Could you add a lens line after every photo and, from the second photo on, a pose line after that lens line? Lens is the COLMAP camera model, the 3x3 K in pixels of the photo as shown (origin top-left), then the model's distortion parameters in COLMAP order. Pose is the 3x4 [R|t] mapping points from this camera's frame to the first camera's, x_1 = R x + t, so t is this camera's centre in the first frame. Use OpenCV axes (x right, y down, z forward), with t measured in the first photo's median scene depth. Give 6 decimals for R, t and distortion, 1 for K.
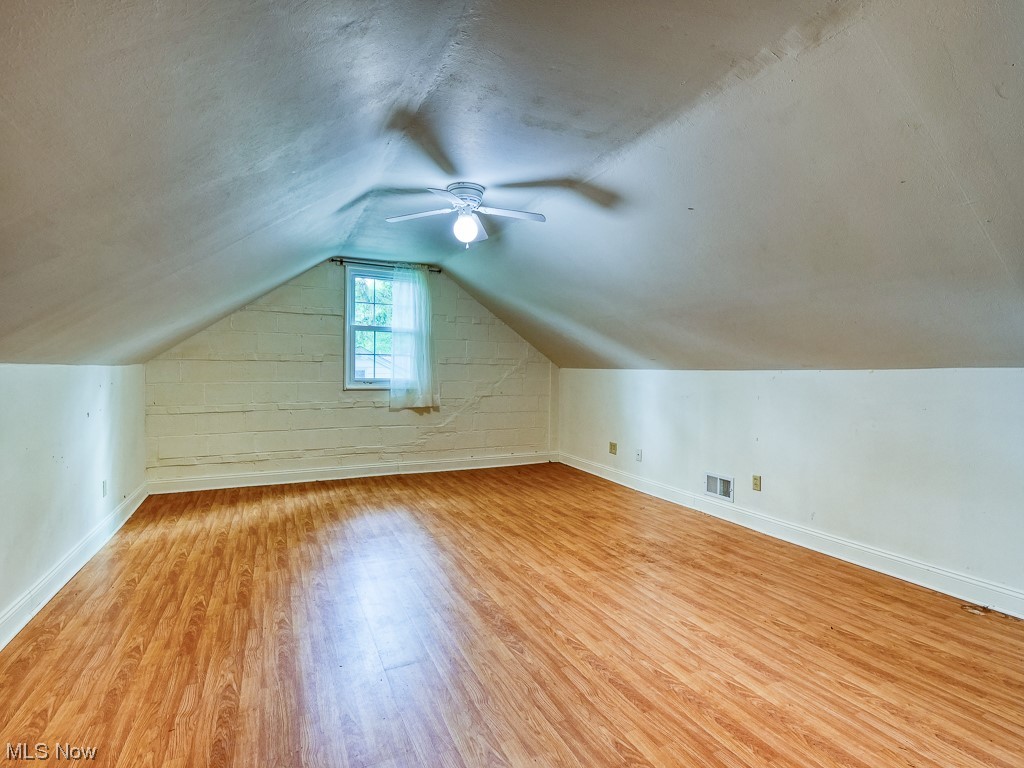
lens RADIAL K [[506.4, 0, 511.5], [0, 506.4, 377.5], [0, 0, 1]] dist [-0.013170, -0.000053]
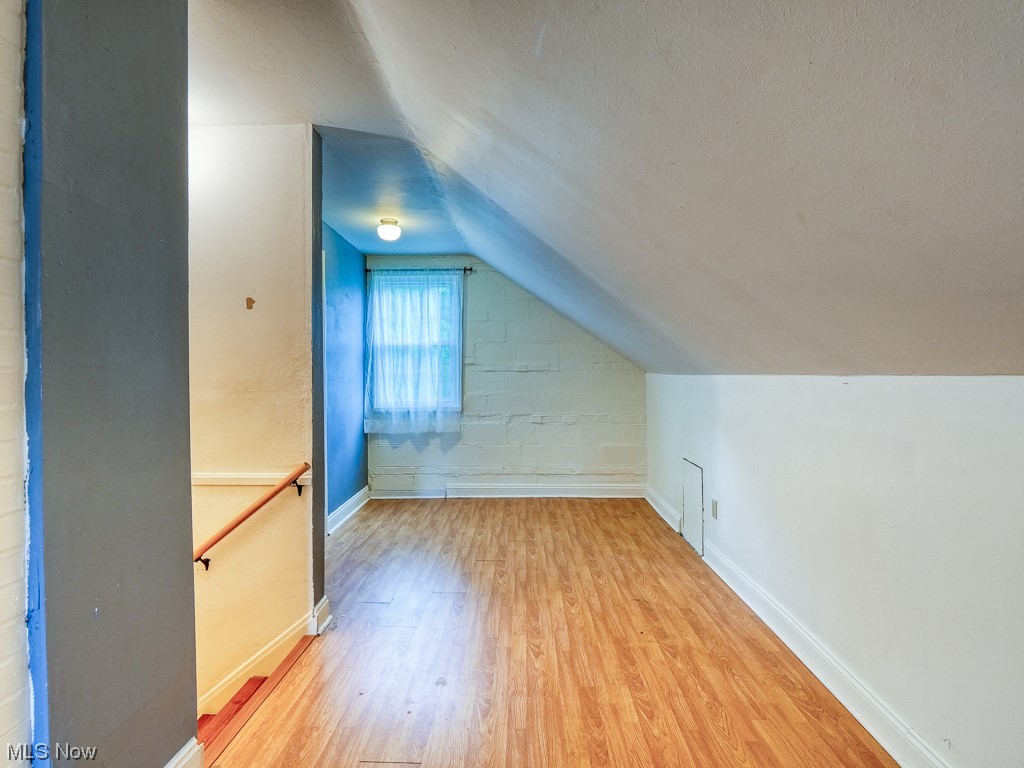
lens RADIAL K [[506.4, 0, 511.5], [0, 506.4, 377.5], [0, 0, 1]] dist [-0.013170, -0.000053]
pose [[-0.893071, 0.054590, 0.446593, -0.866284], [0.064807, 0.997869, 0.007620, -0.023776], [-0.445225, 0.035747, -0.894705, 1.856322]]
